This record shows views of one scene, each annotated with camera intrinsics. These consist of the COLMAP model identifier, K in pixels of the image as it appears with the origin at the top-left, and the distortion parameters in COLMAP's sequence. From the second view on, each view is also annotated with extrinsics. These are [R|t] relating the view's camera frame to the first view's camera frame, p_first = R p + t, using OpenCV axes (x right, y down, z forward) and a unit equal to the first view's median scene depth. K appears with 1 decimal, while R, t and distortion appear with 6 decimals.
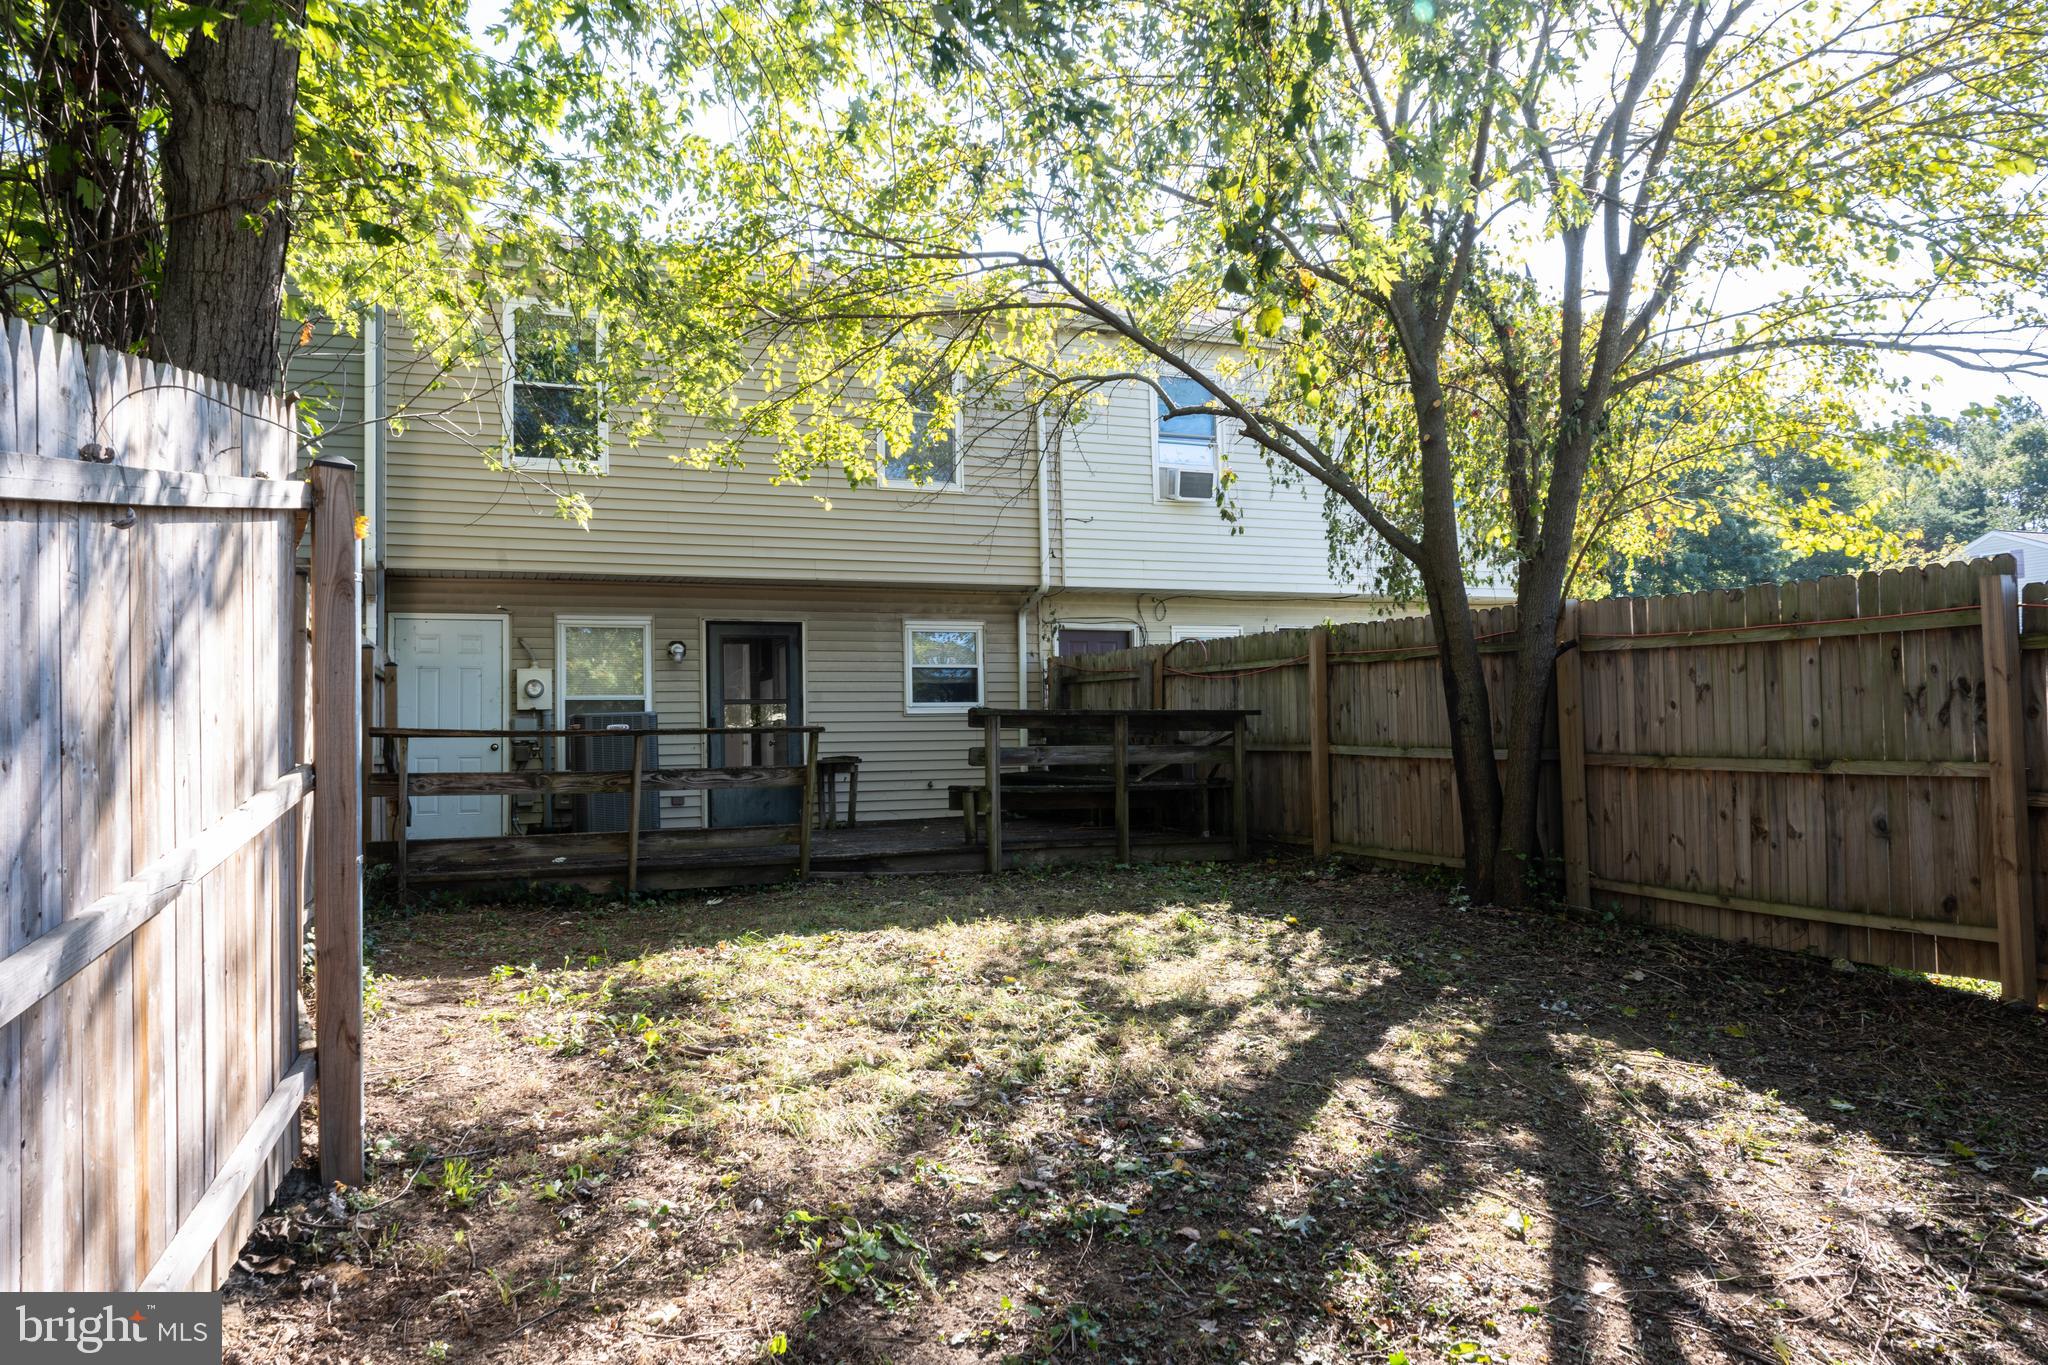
lens RADIAL K [[1410.3, 0, 1014.4], [0, 1410.3, 686.7], [0, 0, 1]] dist [-0.010087, -0.000494]
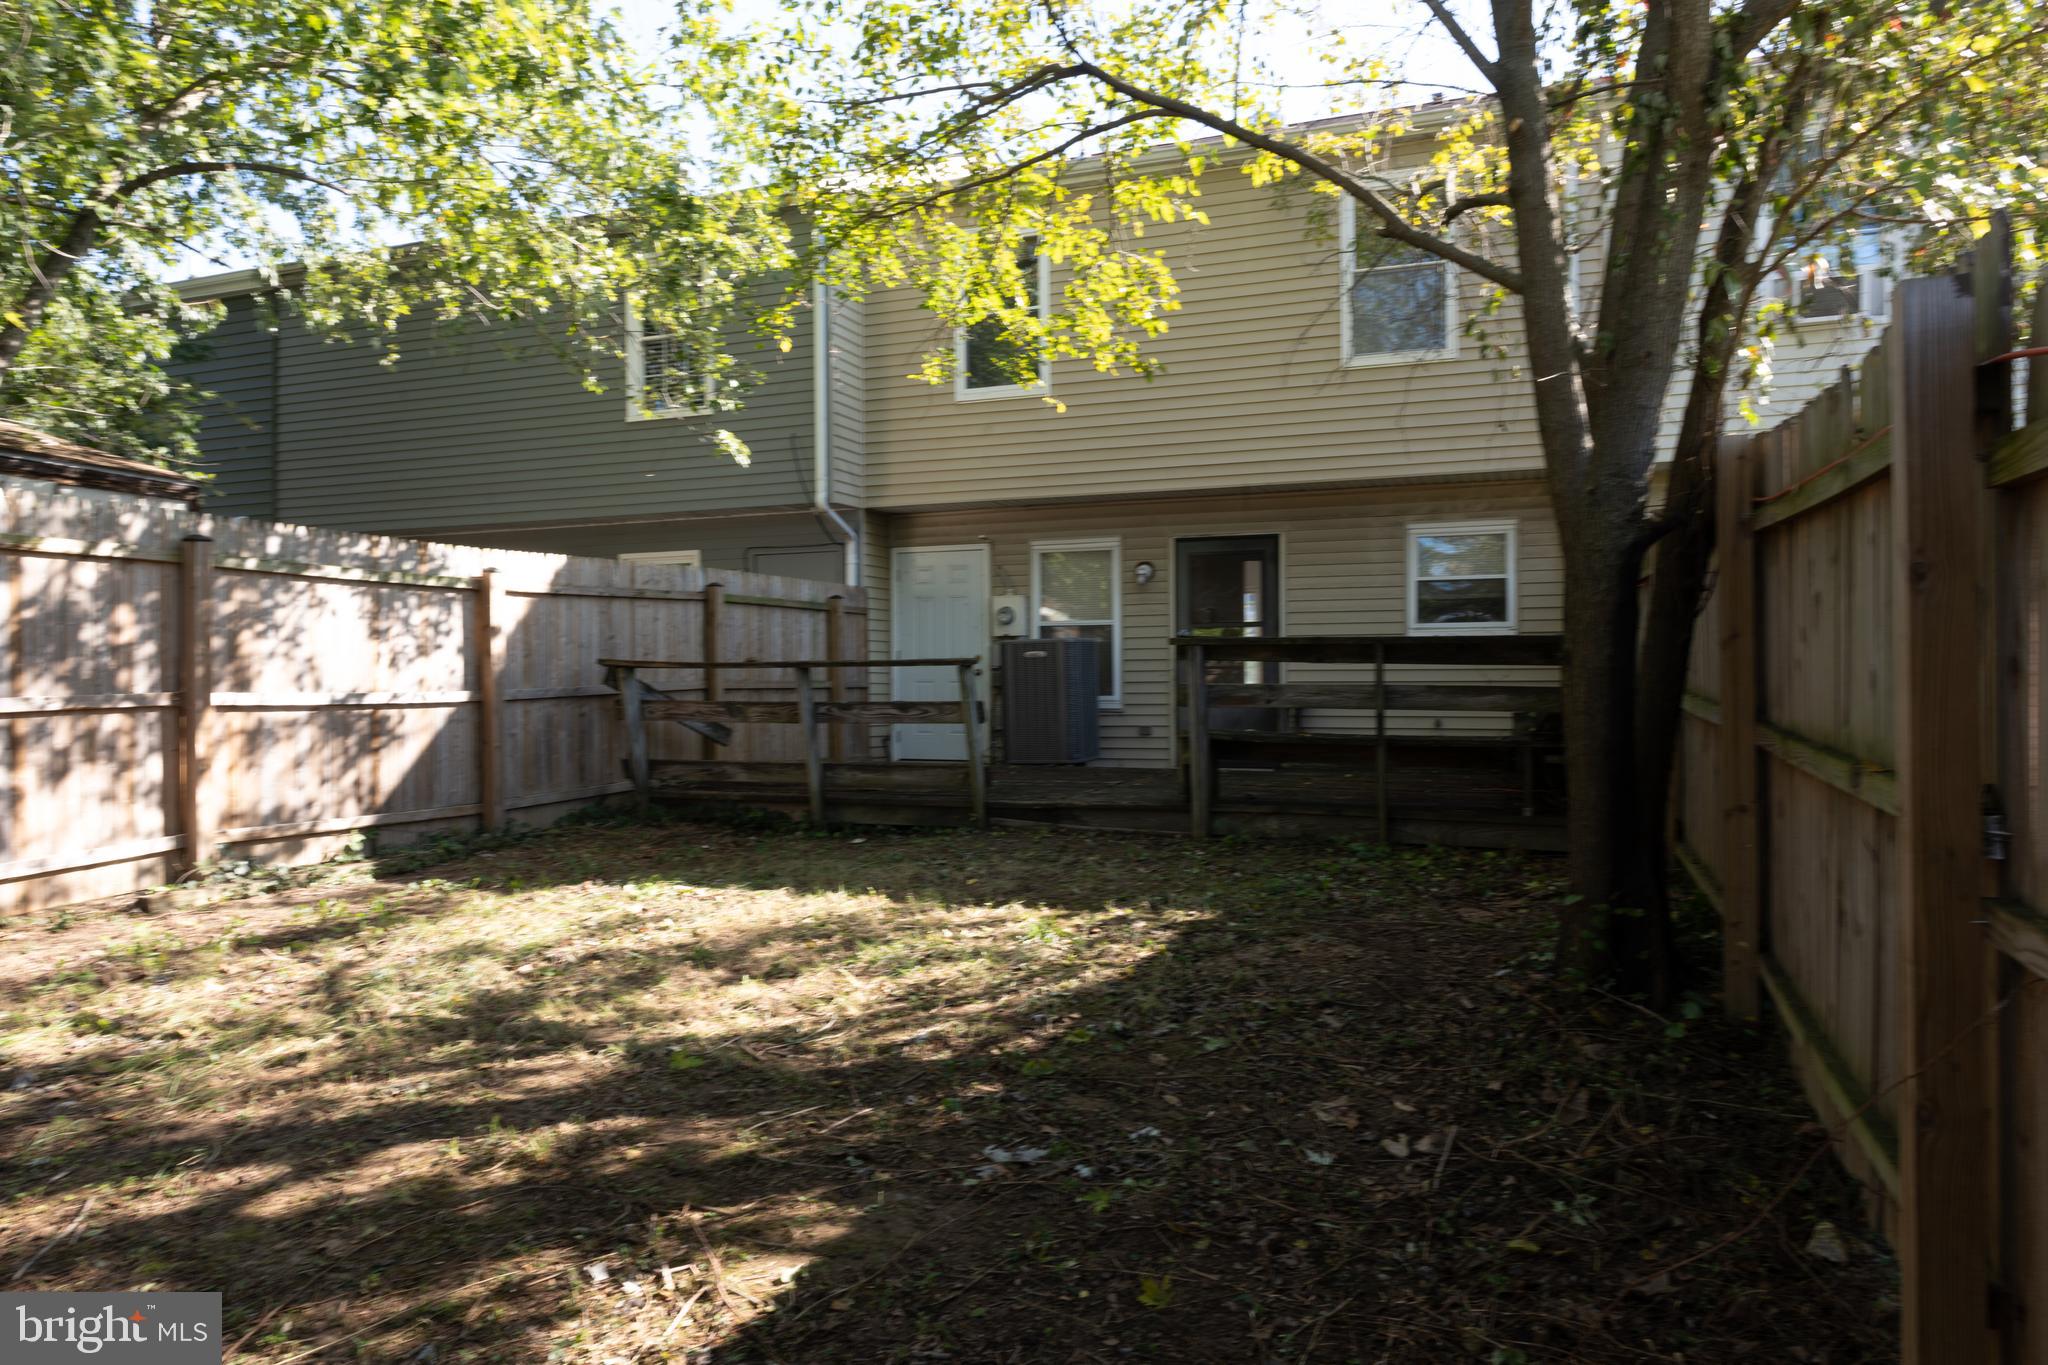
lens RADIAL K [[1410.3, 0, 1017.9], [0, 1410.3, 685.8], [0, 0, 1]] dist [-0.010087, -0.000494]
pose [[0.717319, 0.018875, -0.696489, 0.359385], [0.023774, 0.998388, 0.051541, -0.000361], [0.696339, -0.053530, 0.715714, 0.263768]]
